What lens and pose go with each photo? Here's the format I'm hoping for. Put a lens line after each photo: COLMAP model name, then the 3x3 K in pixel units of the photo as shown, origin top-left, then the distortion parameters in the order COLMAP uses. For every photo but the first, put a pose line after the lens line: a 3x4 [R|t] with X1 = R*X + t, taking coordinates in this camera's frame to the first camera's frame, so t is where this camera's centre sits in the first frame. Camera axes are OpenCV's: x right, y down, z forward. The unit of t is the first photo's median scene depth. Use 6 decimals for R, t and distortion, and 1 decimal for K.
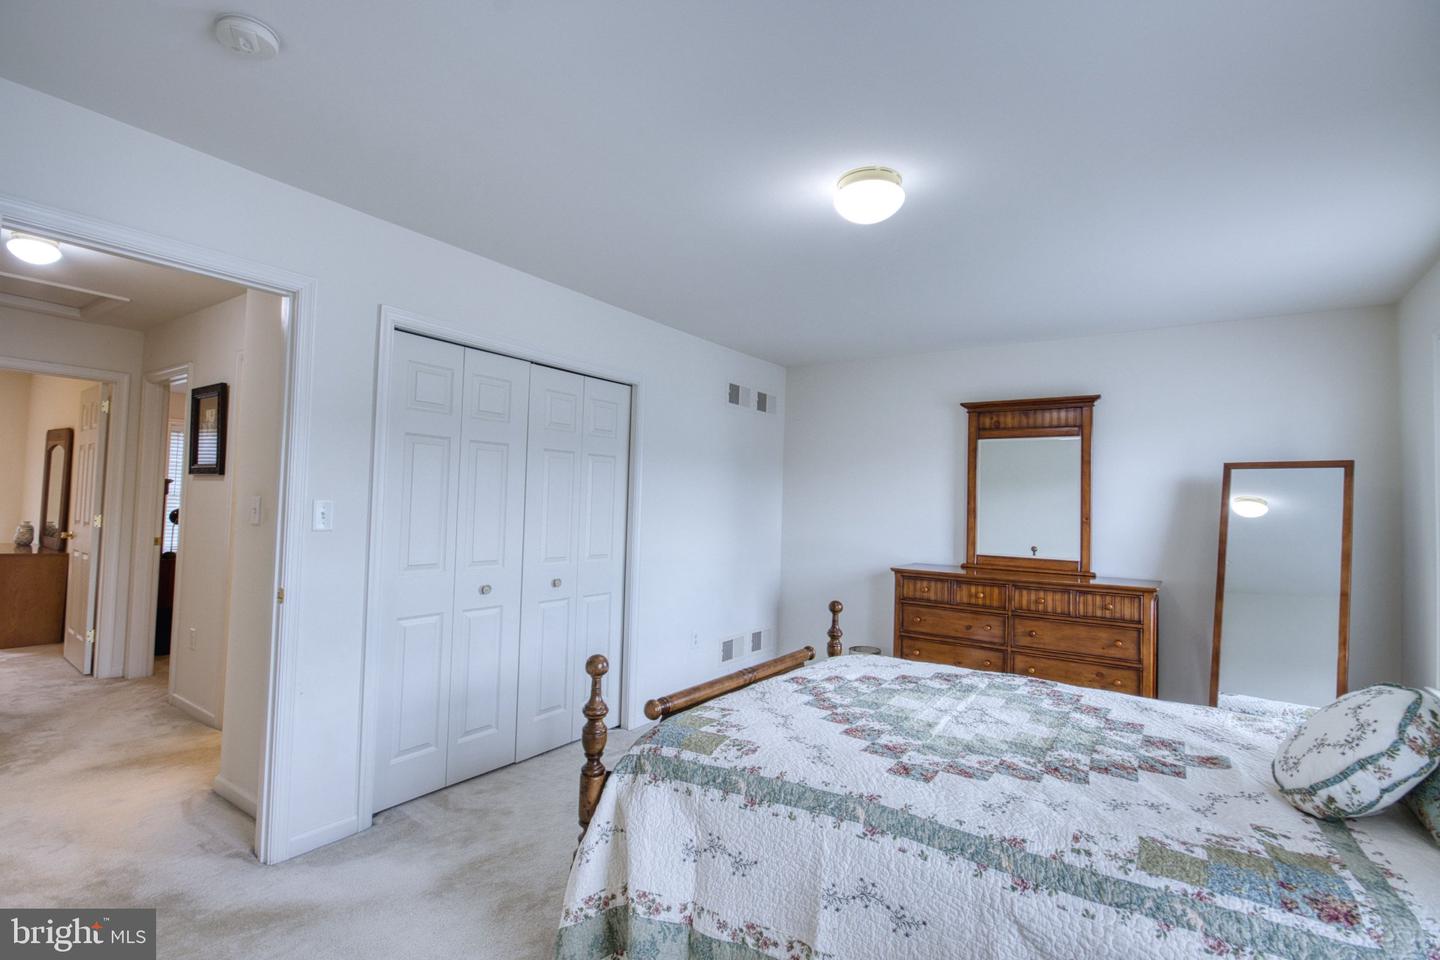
lens RADIAL K [[675.8, 0, 716.8], [0, 675.8, 480.4], [0, 0, 1]] dist [-0.000547, -0.000277]
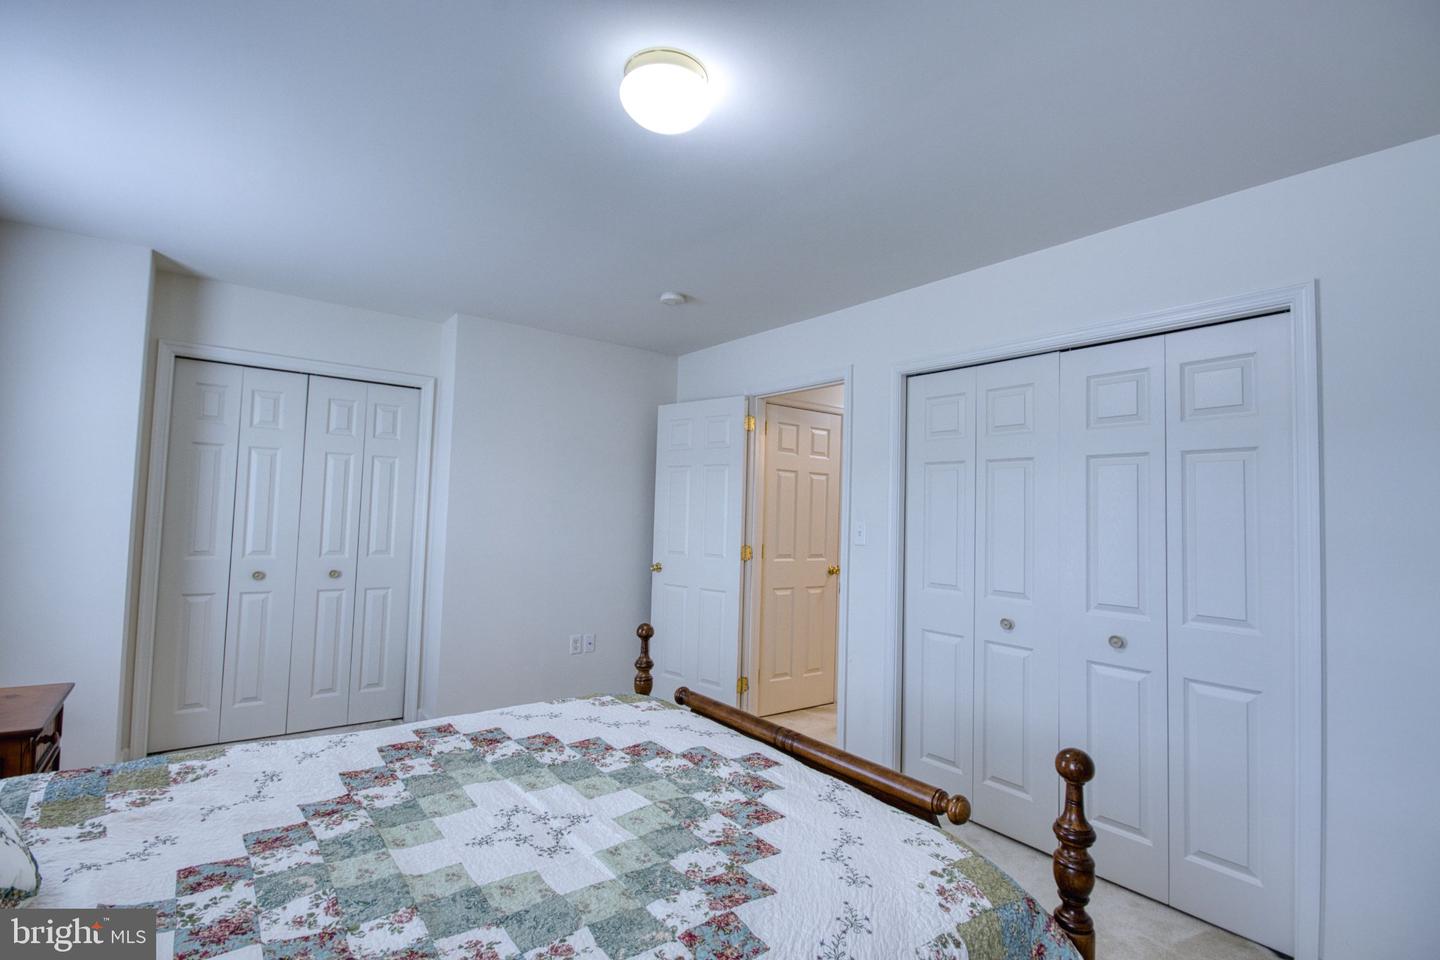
lens RADIAL K [[675.8, 0, 716.8], [0, 675.8, 480.4], [0, 0, 1]] dist [-0.000547, -0.000277]
pose [[-0.317516, -0.087146, -0.944240, 1.017241], [-0.007466, 0.995967, -0.089409, 0.087913], [0.948224, -0.021339, -0.316886, 1.478186]]
